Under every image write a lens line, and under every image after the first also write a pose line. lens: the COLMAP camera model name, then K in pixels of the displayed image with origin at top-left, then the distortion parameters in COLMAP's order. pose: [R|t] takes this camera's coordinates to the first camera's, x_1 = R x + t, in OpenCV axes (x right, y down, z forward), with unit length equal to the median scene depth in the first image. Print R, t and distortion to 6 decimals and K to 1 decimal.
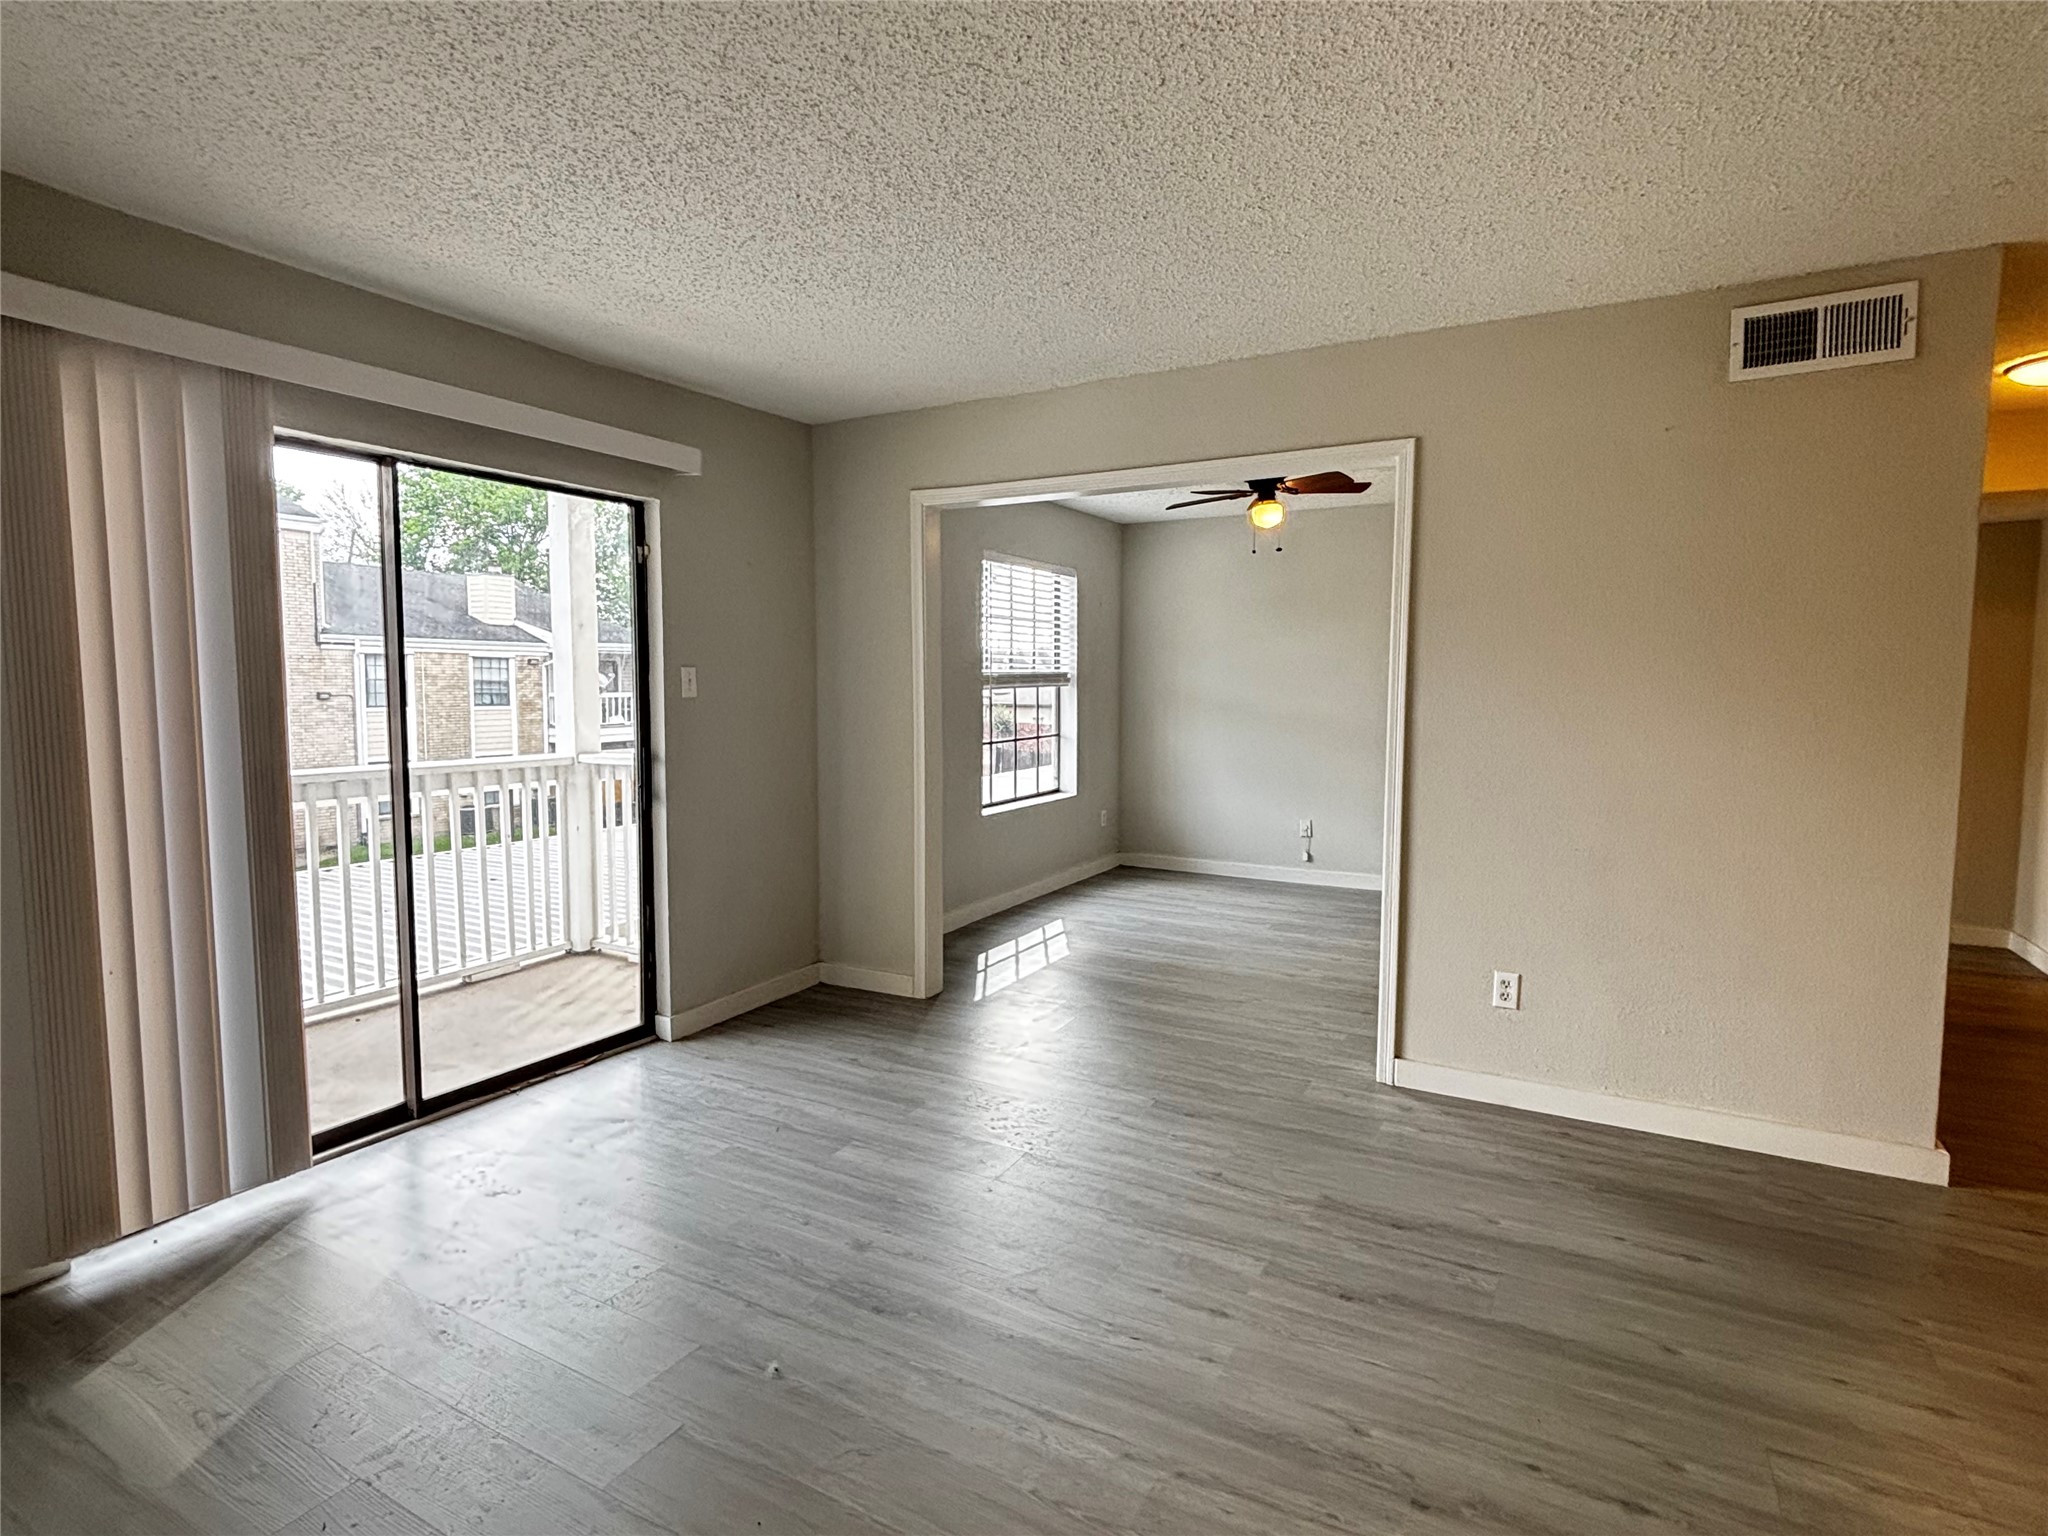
lens RADIAL K [[1037.3, 0, 1024.0], [0, 1037.3, 768.0], [0, 0, 1]] dist [0.015325, -0.001445]
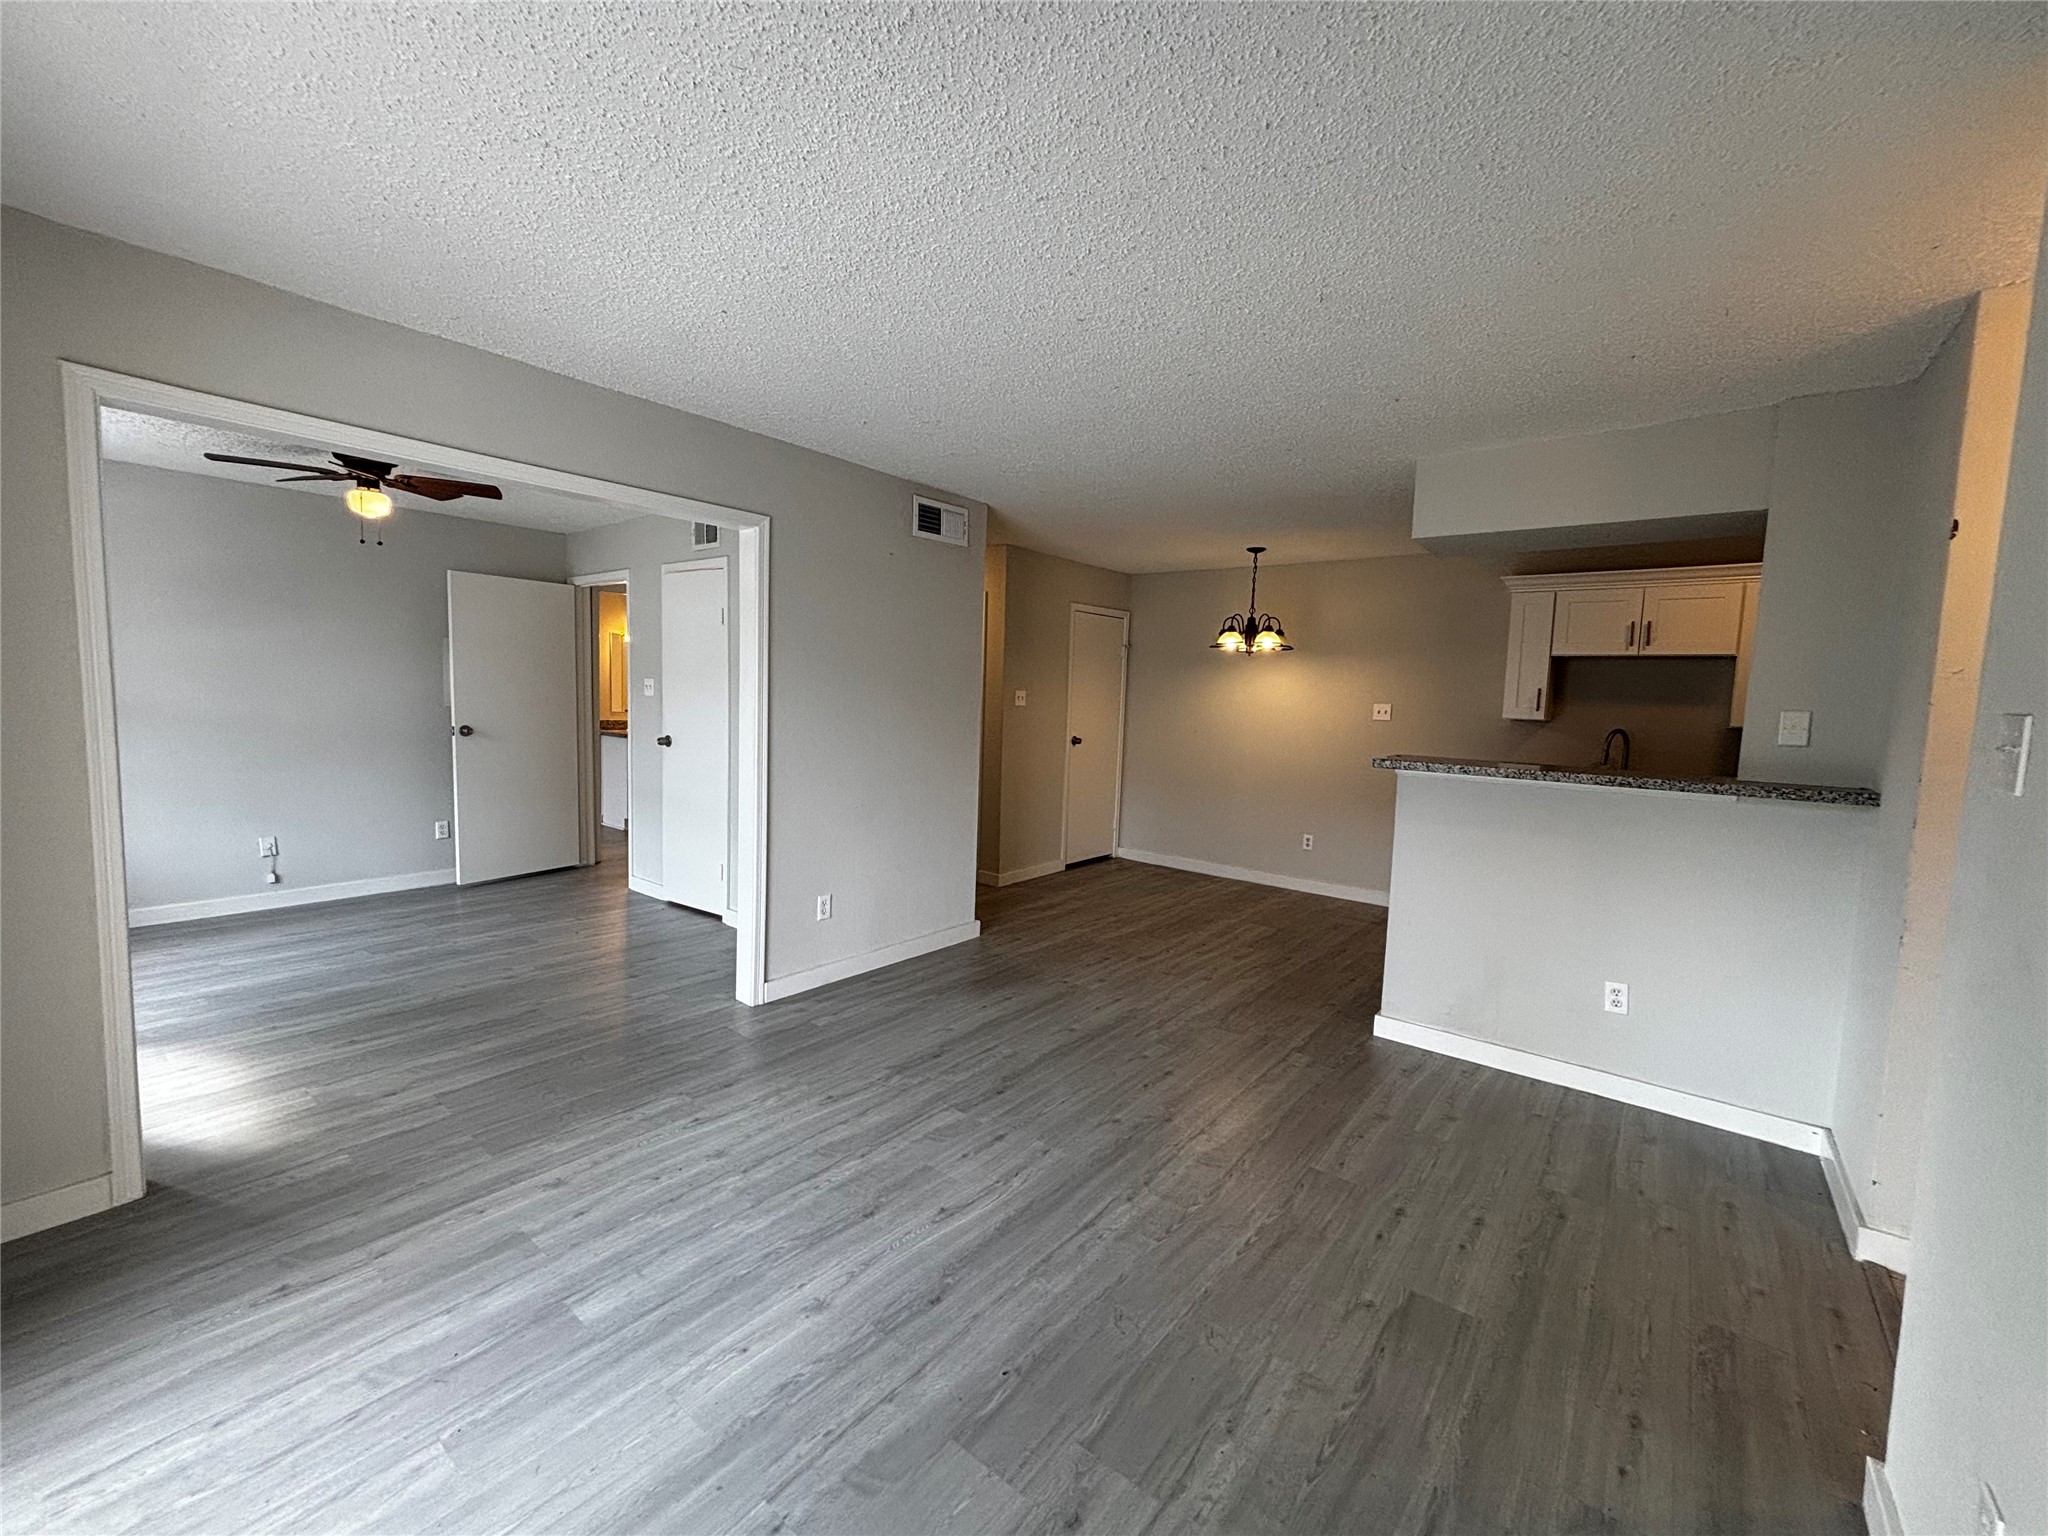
lens RADIAL K [[823.9, 0, 1022.7], [0, 823.9, 760.9], [0, 0, 1]] dist [-0.000226, 0.000193]
pose [[0.172433, -0.074583, 0.982194, -0.625357], [0.051874, 0.996433, 0.066557, -0.057814], [-0.983654, 0.039474, 0.175687, 0.507648]]
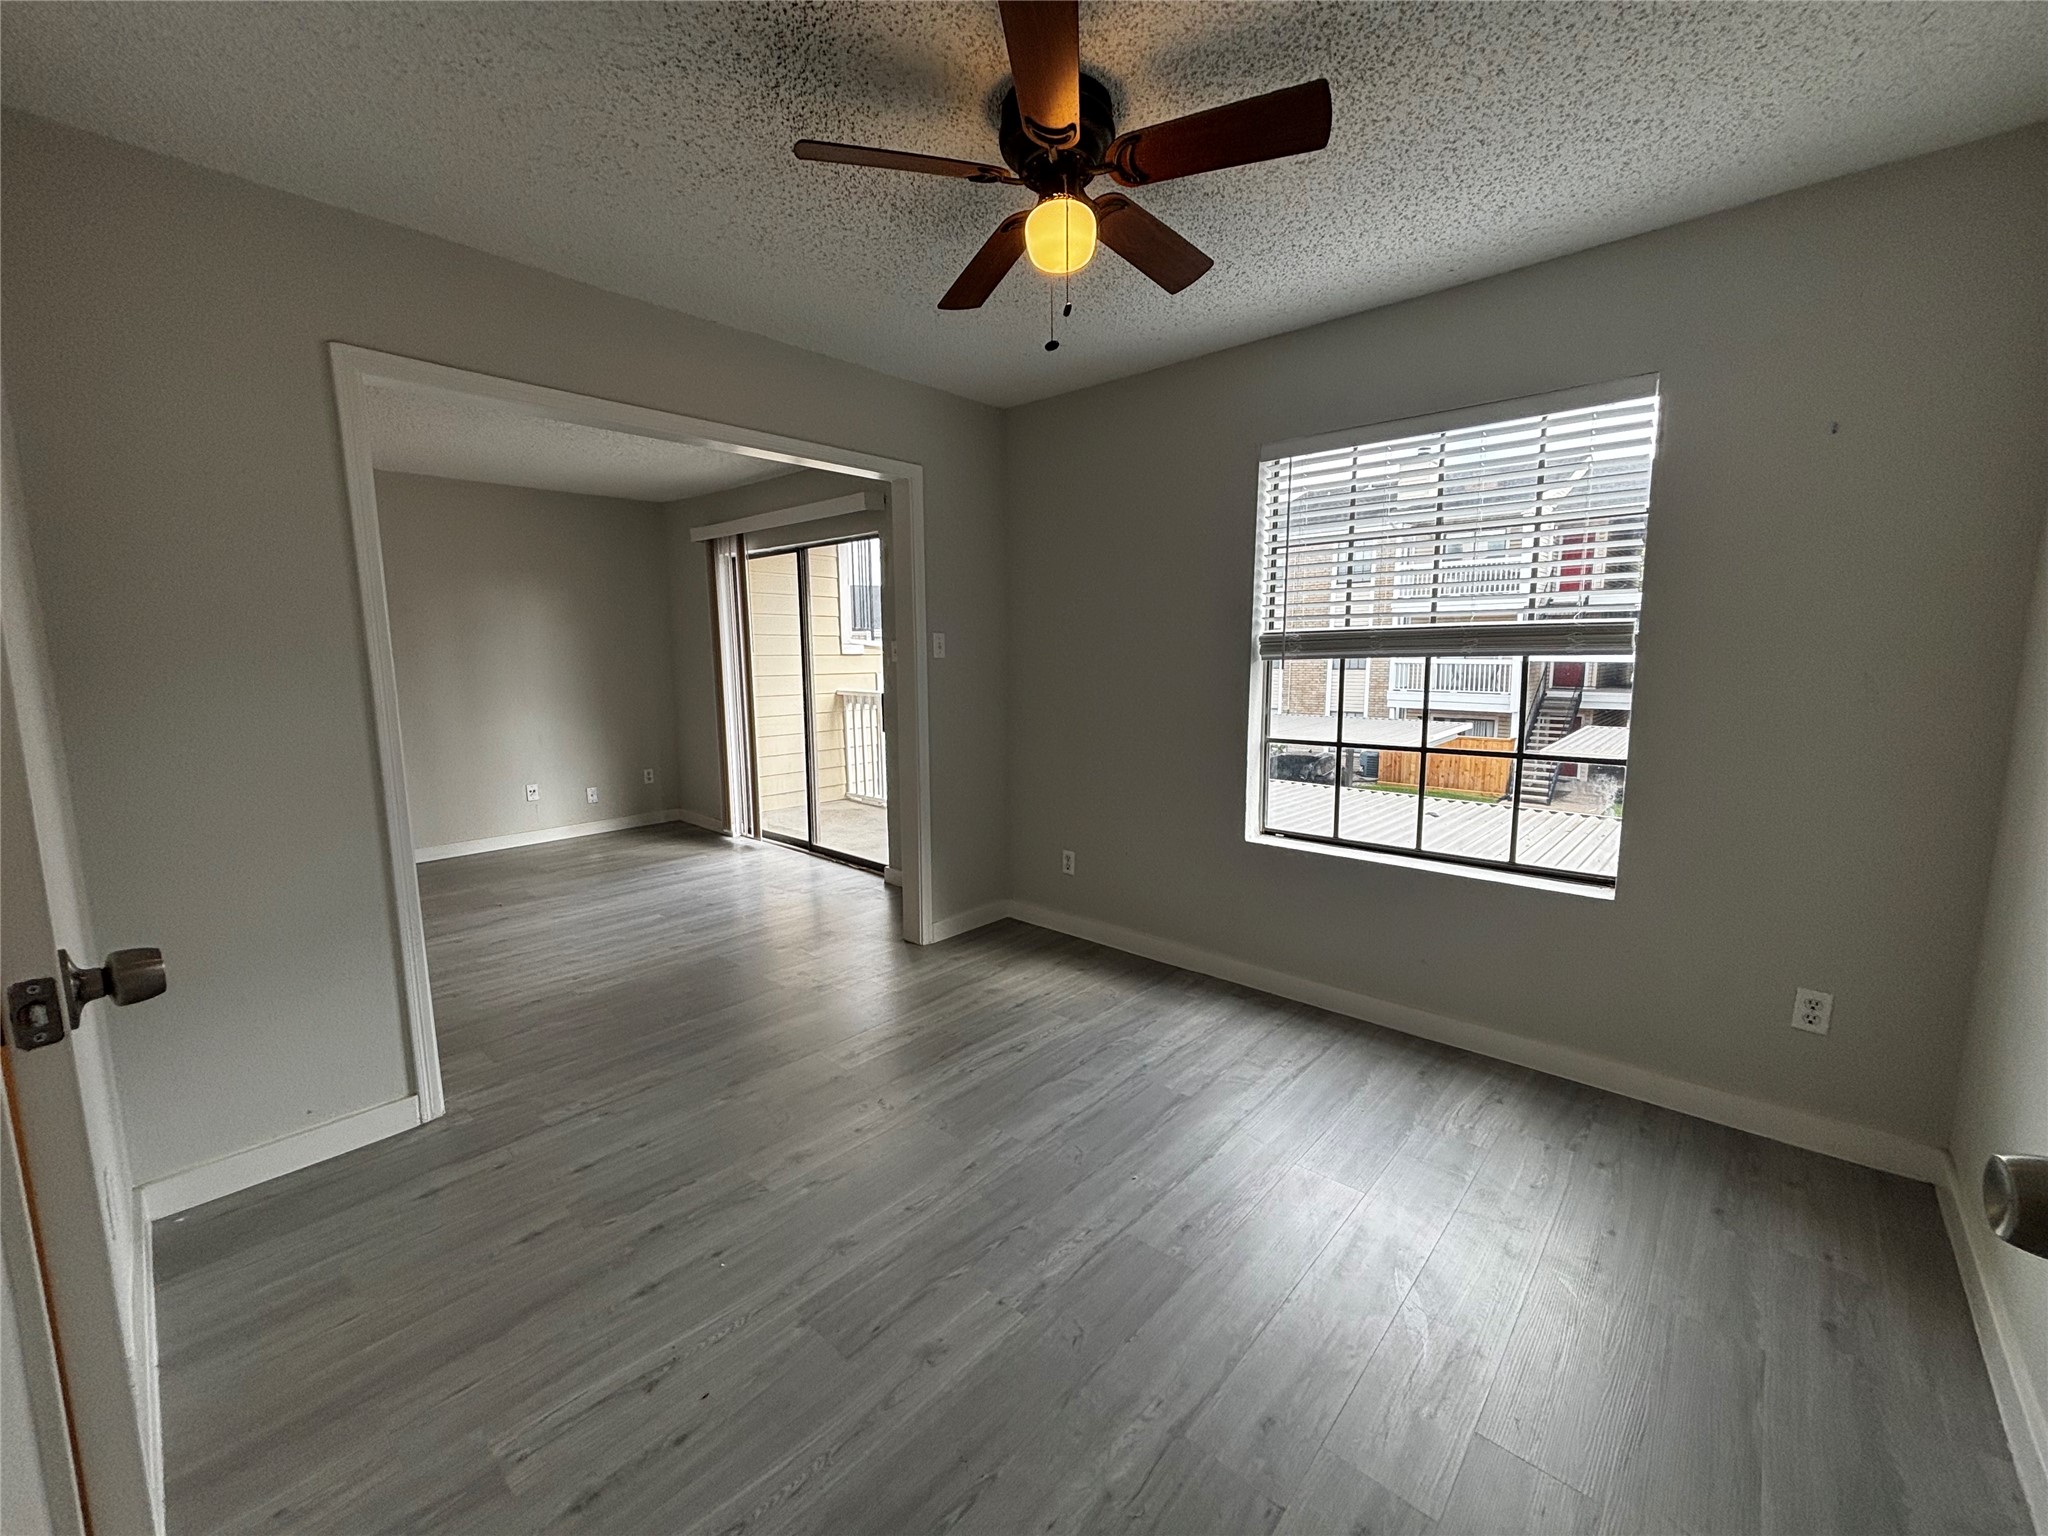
lens RADIAL K [[823.9, 0, 1022.7], [0, 823.9, 760.9], [0, 0, 1]] dist [-0.000226, 0.000193]
pose [[-0.228925, 0.132377, -0.964401, 0.920203], [-0.076842, 0.985161, 0.153467, -0.142170], [0.970406, 0.109239, -0.215356, 1.714249]]
